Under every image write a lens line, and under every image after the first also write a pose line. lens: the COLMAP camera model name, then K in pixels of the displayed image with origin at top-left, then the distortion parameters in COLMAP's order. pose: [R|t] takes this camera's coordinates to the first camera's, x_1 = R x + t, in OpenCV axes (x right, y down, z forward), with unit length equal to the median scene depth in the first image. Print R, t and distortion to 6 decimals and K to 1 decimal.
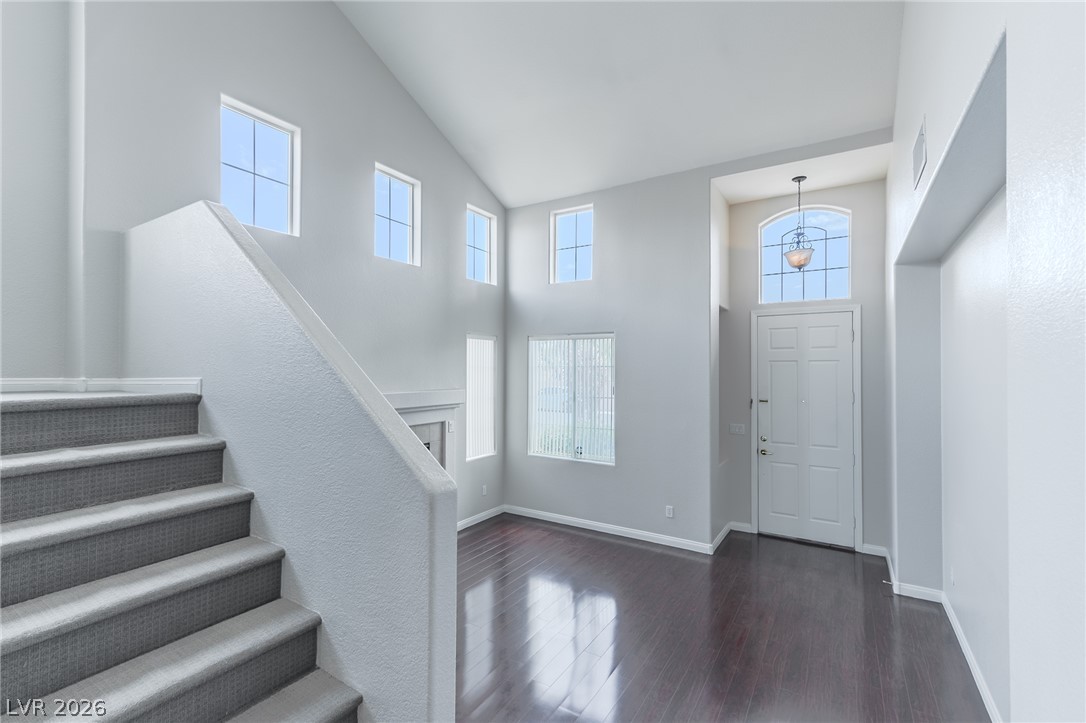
lens RADIAL K [[475.2, 0, 540.5], [0, 475.2, 367.9], [0, 0, 1]] dist [0.002027, -0.000857]
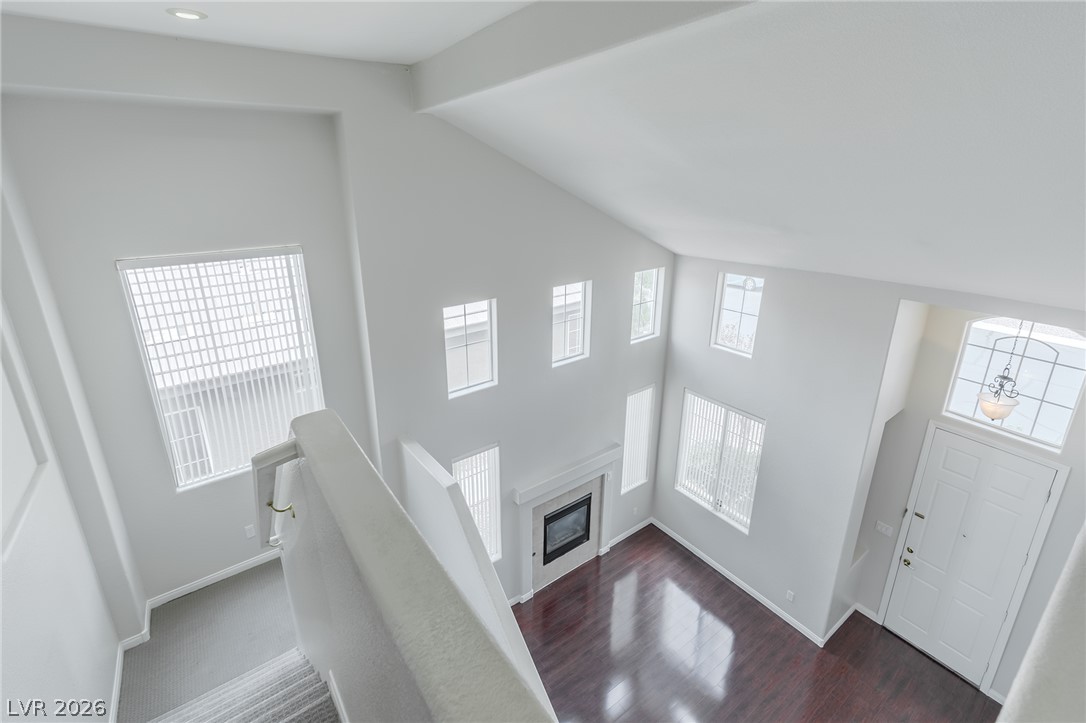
lens RADIAL K [[475.2, 0, 542.5], [0, 475.2, 316.8], [0, 0, 1]] dist [0.002027, -0.000857]
pose [[0.930989, 0.103304, -0.350127, 0.038868], [-0.001150, 0.959949, 0.280172, -0.584450], [0.365047, -0.260434, 0.893820, -0.065036]]
